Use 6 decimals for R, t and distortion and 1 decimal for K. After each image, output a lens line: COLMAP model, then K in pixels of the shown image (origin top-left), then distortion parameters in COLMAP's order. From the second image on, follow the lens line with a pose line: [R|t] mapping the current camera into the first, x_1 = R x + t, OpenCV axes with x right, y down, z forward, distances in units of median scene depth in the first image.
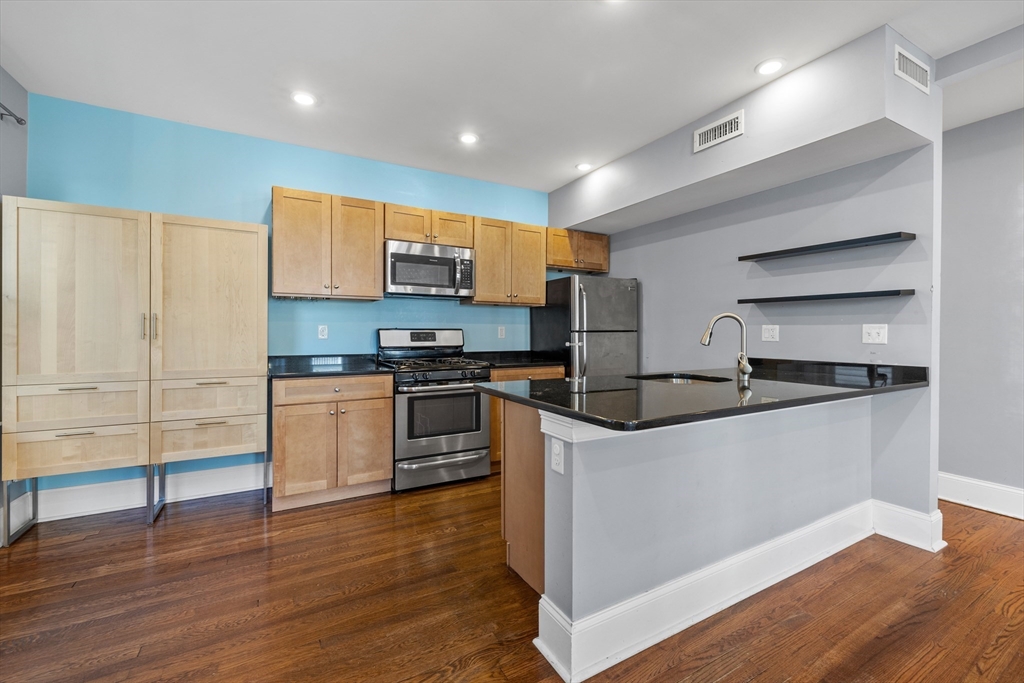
lens RADIAL K [[429.7, 0, 514.0], [0, 429.7, 333.3], [0, 0, 1]] dist [0.001831, -0.000546]
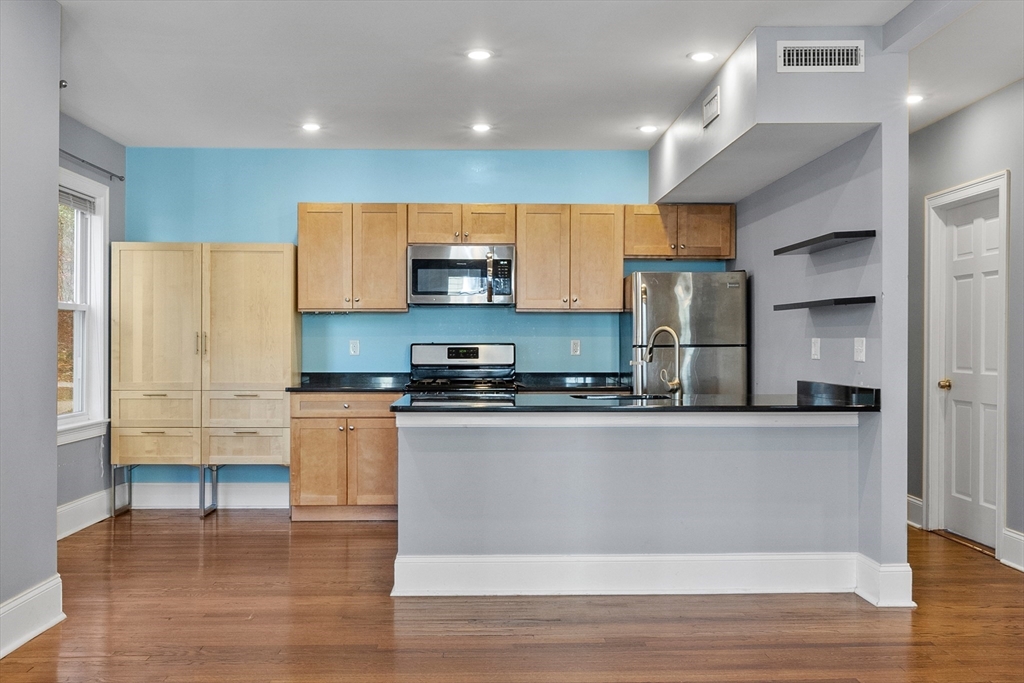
lens RADIAL K [[987.5, 0, 511.5], [0, 987.5, 343.6], [0, 0, 1]] dist [-0.000239, 0.000000]
pose [[0.887796, -0.003275, -0.460226, 0.964949], [0.001398, 0.999989, -0.004421, -0.002028], [0.460235, 0.003282, 0.887791, -0.838958]]
